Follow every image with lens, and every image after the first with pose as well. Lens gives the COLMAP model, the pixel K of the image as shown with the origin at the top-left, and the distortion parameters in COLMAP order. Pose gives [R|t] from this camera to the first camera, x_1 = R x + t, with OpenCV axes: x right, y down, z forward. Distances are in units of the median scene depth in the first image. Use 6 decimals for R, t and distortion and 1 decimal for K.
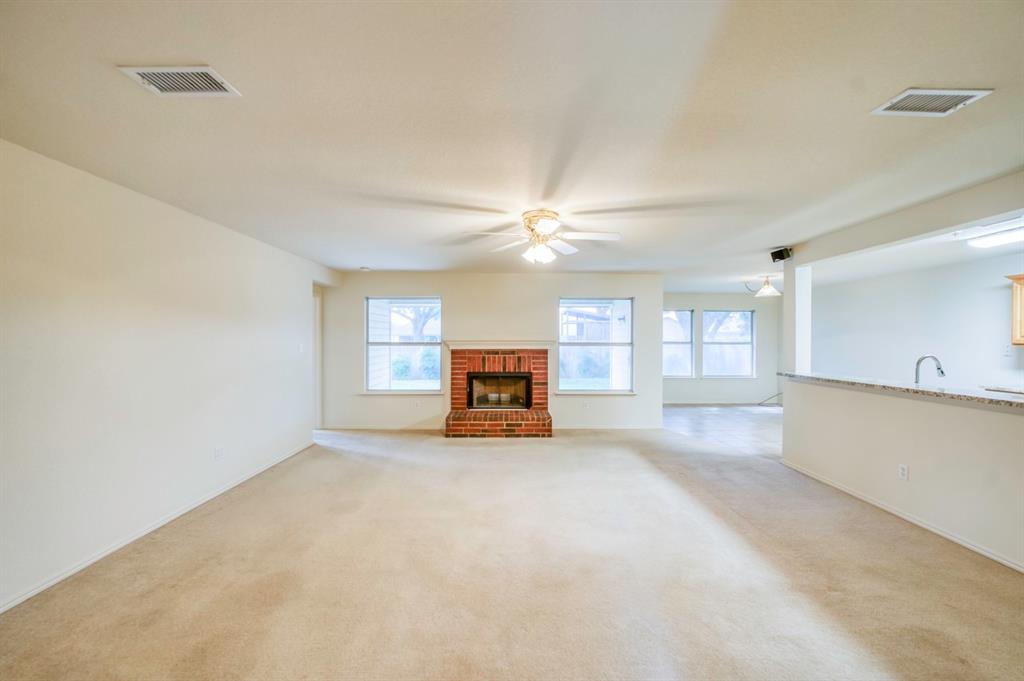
lens RADIAL K [[423.6, 0, 512.0], [0, 423.6, 340.5], [0, 0, 1]] dist [-0.010993, 0.000155]
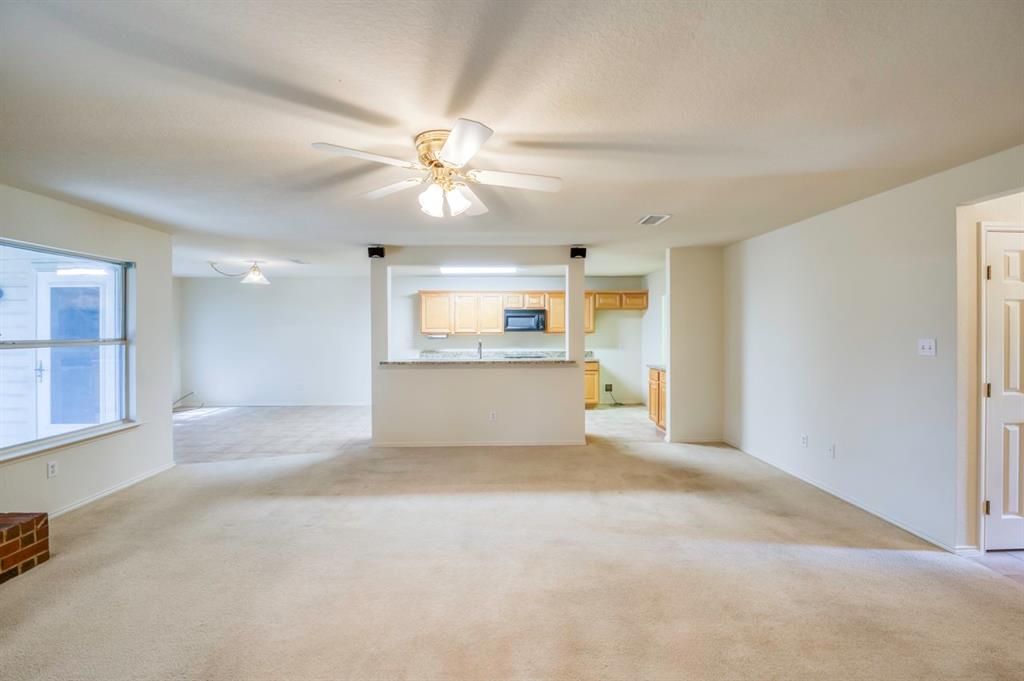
lens RADIAL K [[412.9, 0, 529.5], [0, 412.9, 327.6], [0, 0, 1]] dist [-0.002013, -0.000192]
pose [[-0.023488, 0.005157, 0.999711, -0.312006], [0.007653, 0.999958, -0.004978, -0.002416], [-0.999695, 0.007534, -0.023527, 0.474778]]
